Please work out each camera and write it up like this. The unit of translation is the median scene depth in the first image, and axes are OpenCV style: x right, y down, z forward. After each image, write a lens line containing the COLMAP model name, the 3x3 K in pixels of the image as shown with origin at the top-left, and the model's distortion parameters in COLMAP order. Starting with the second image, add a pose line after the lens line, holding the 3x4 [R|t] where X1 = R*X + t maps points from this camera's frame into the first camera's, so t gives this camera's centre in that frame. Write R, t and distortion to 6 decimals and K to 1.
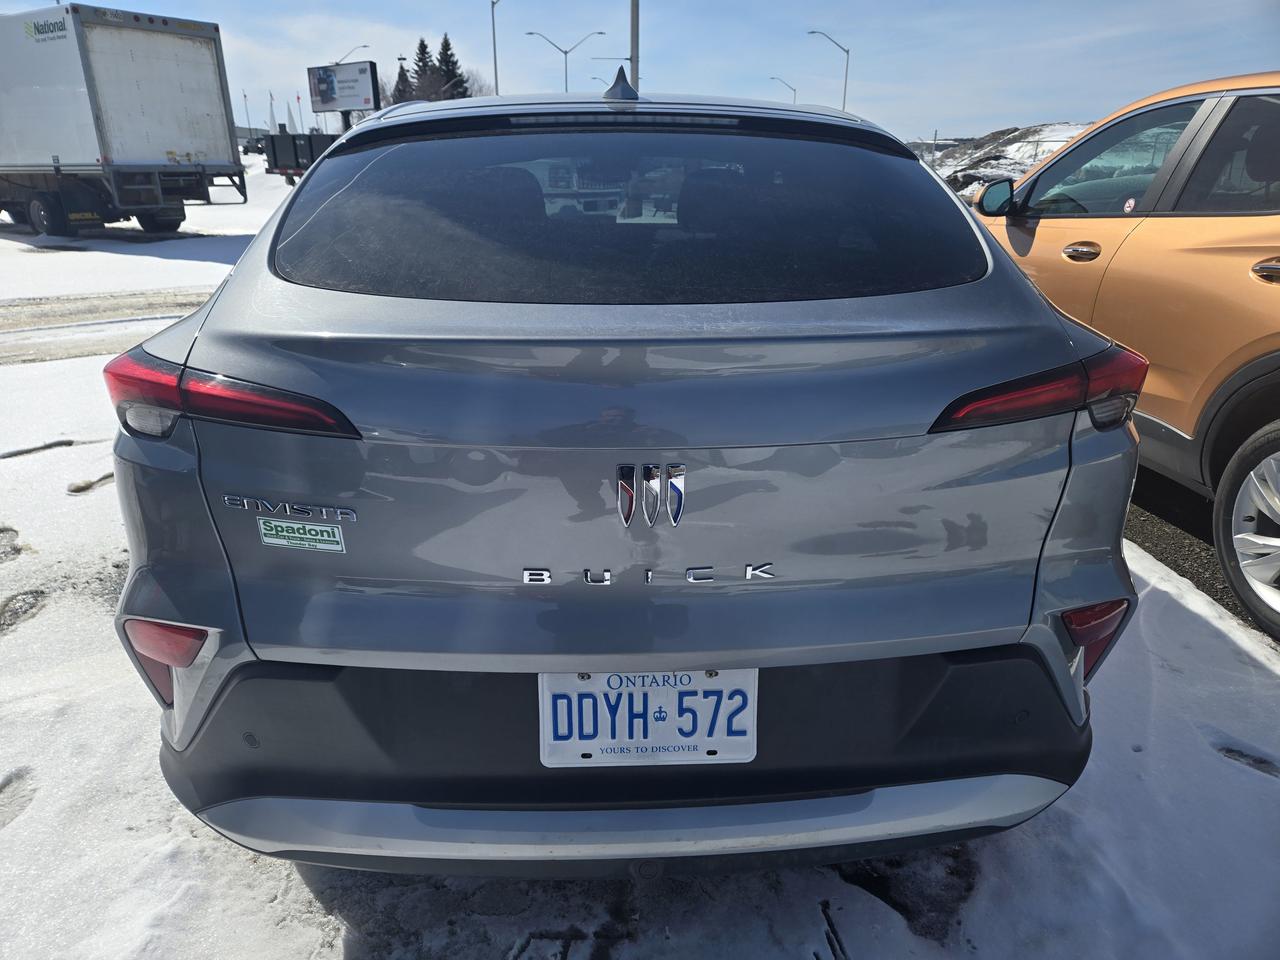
lens RADIAL K [[858.0, 0, 639.4], [0, 858.0, 479.0], [0, 0, 1]] dist [0.040799, -0.002137]
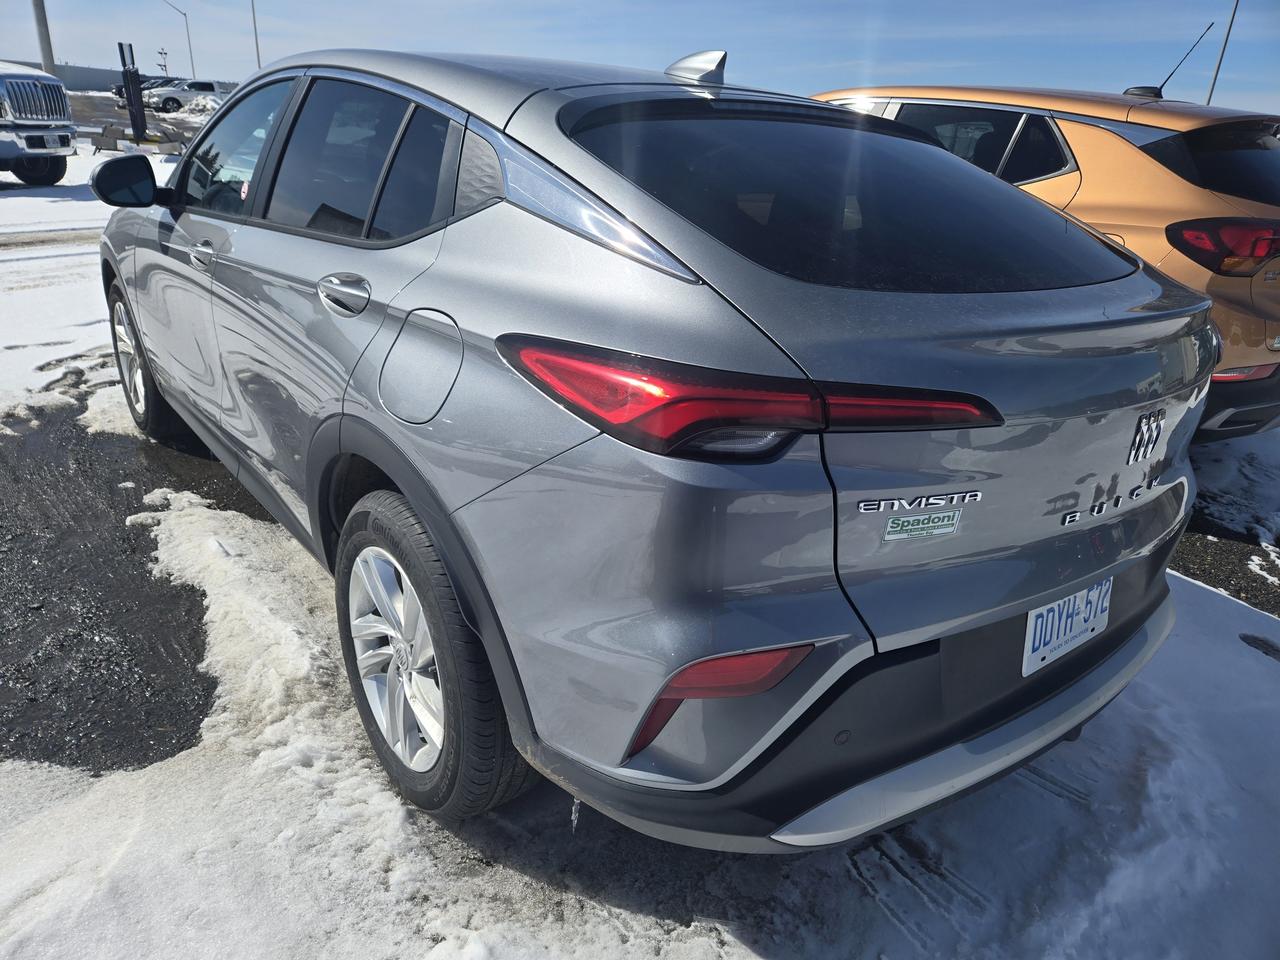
lens RADIAL K [[858.0, 0, 645.8], [0, 858.0, 479.5], [0, 0, 1]] dist [0.040799, -0.002137]
pose [[0.815000, -0.176284, 0.551996, -0.884539], [0.146352, 0.984339, 0.098273, -0.103023], [-0.560675, 0.000694, 0.828036, 0.220504]]
